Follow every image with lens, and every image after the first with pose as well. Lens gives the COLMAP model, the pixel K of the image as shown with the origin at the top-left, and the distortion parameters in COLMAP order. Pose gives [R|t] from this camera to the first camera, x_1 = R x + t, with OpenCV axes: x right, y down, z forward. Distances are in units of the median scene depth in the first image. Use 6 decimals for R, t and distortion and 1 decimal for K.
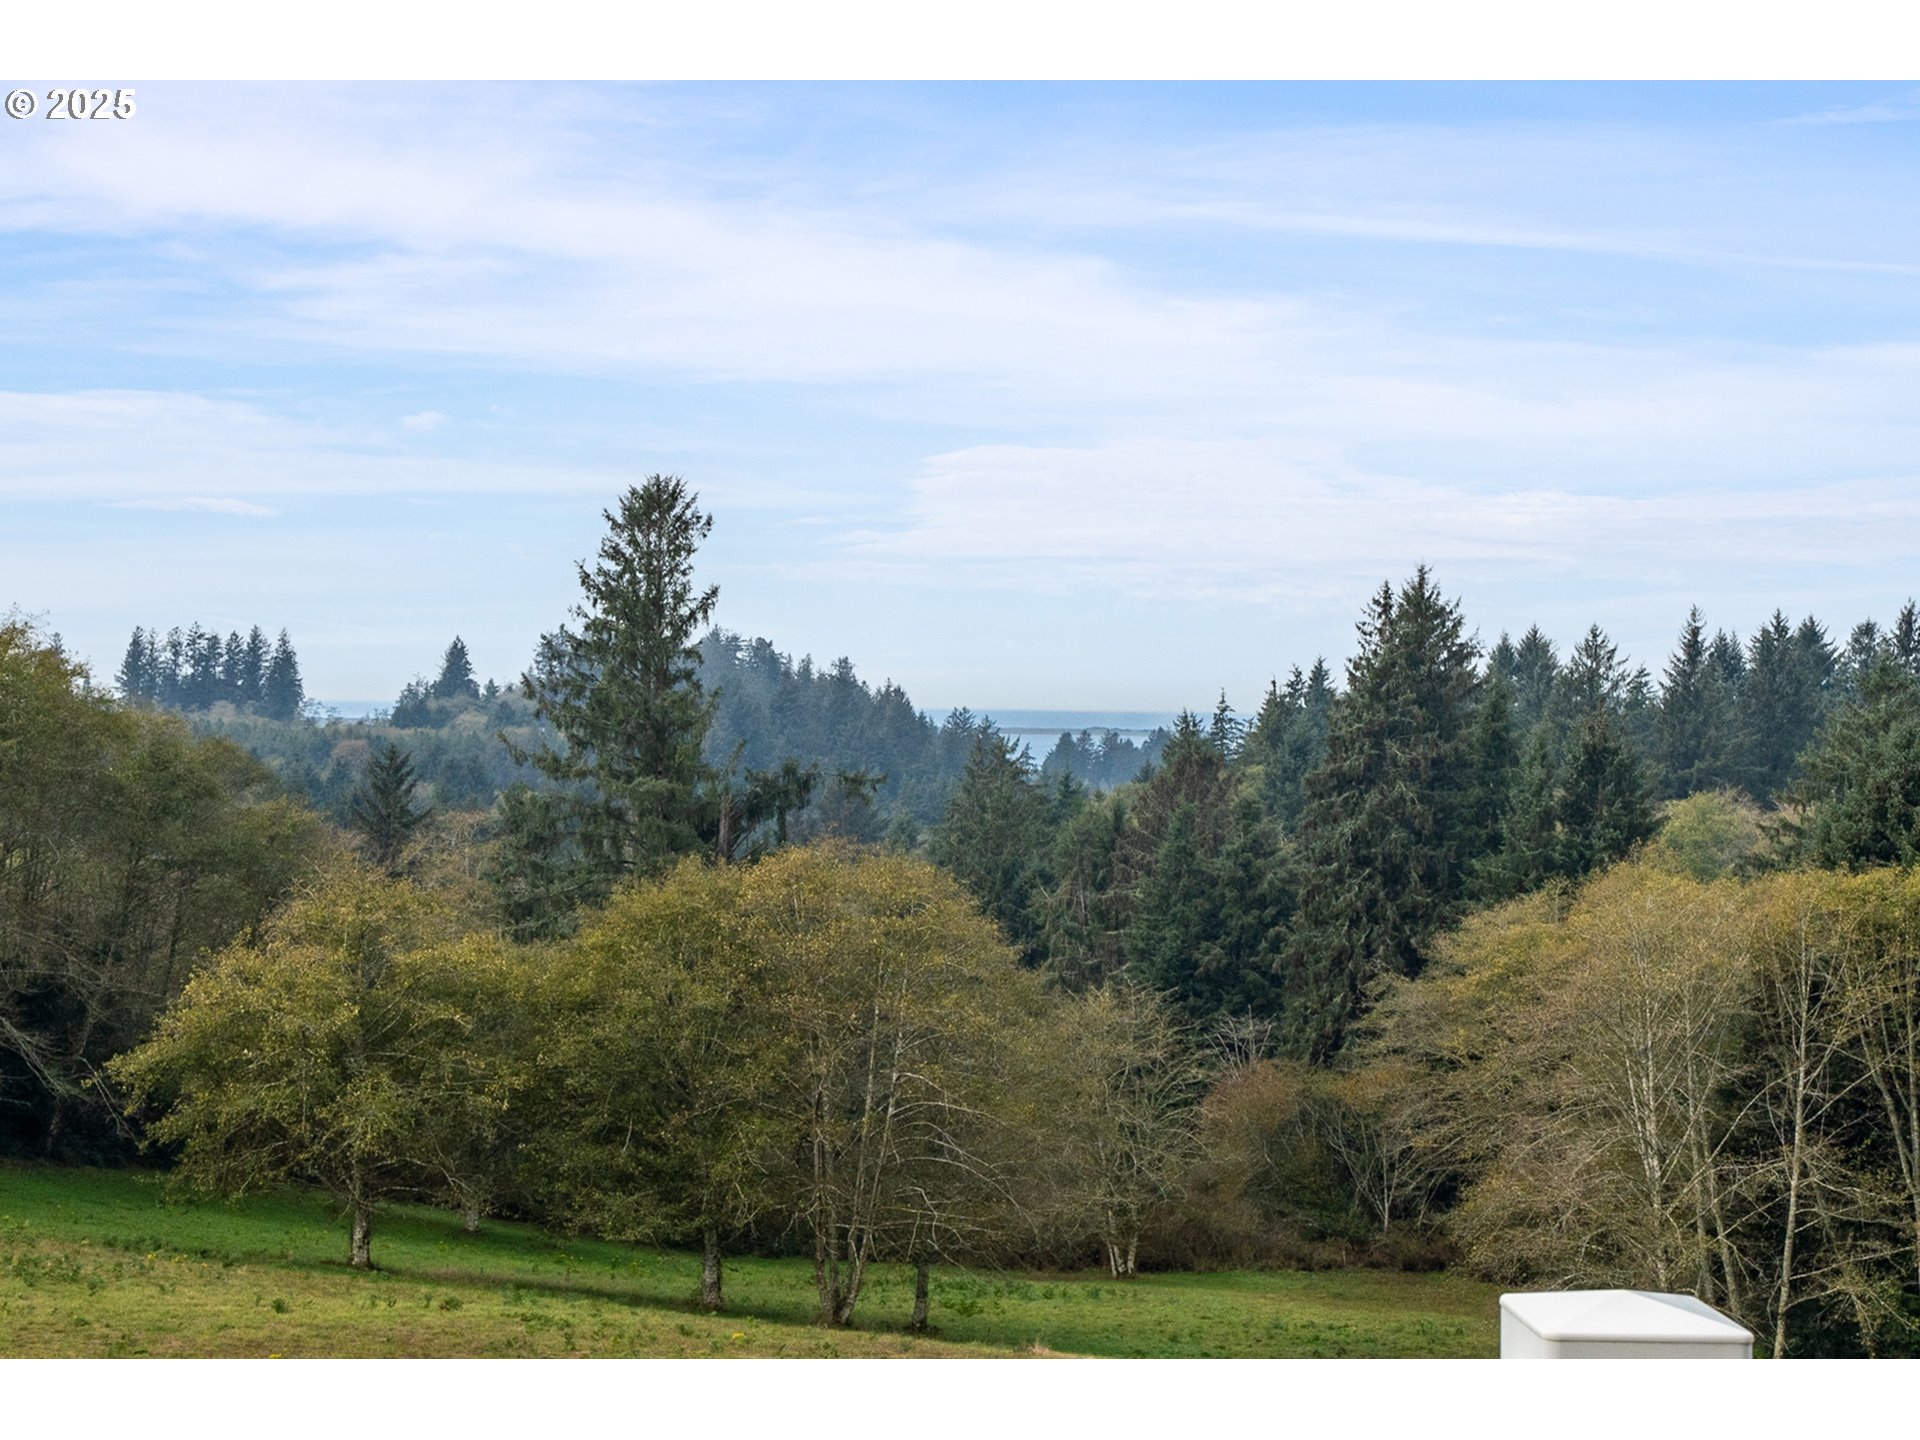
lens RADIAL K [[2830.5, 0, 930.7], [0, 2830.5, 721.2], [0, 0, 1]] dist [-0.003984, 0.023821]
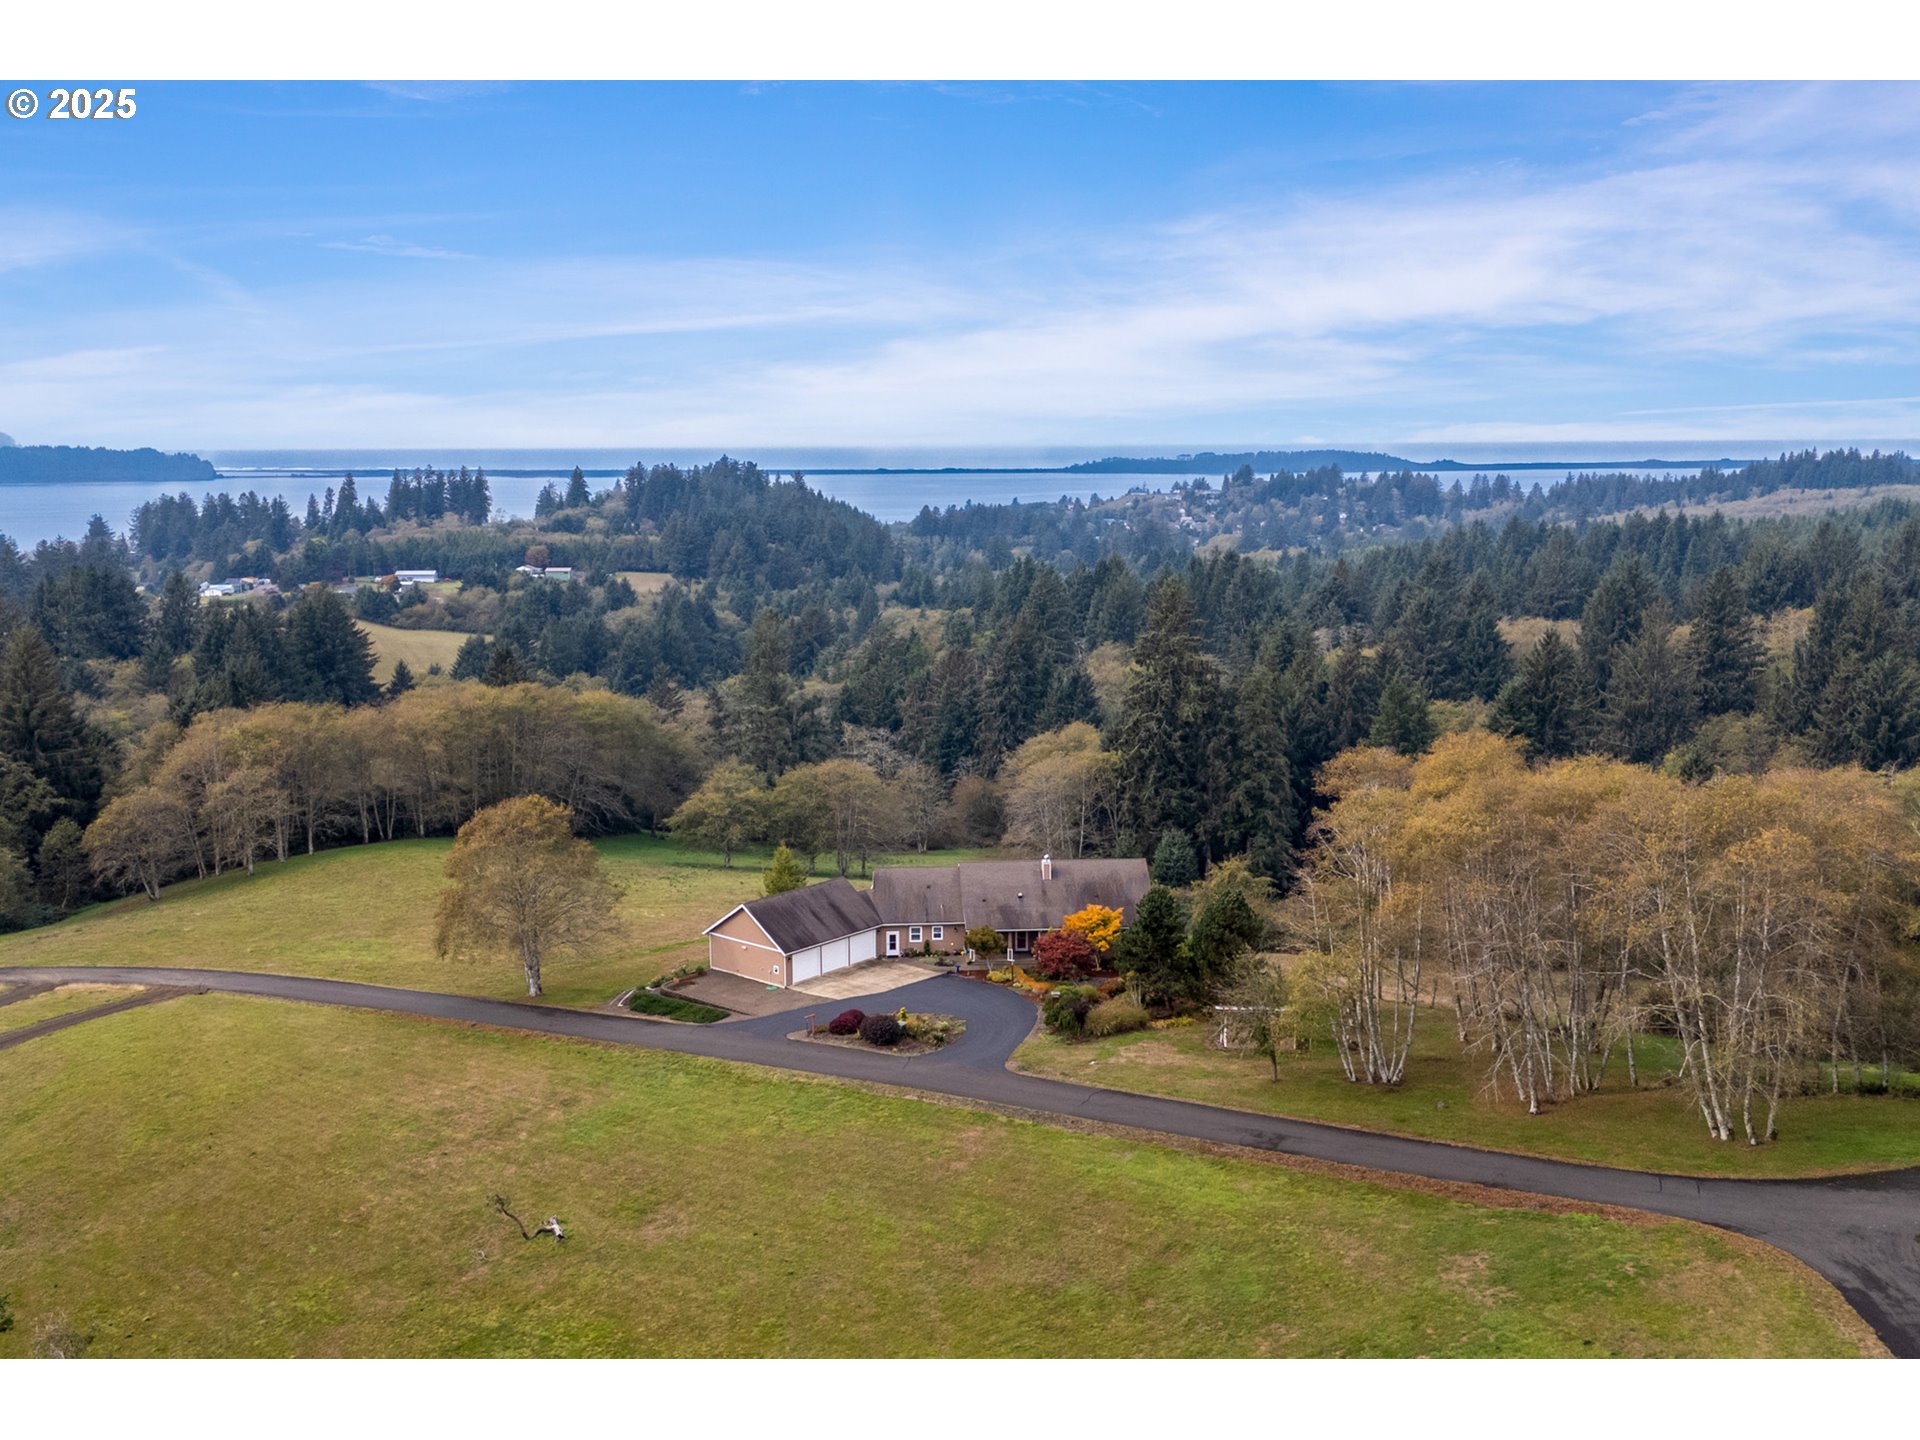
lens RADIAL K [[1781.5, 0, 955.4], [0, 1781.5, 715.6], [0, 0, 1]] dist [0.147195, 0.001979]
pose [[0.998045, -0.023999, 0.057700, -0.008063], [0.015394, 0.989281, 0.145208, -0.232355], [-0.060566, -0.144036, 0.987717, -0.911599]]
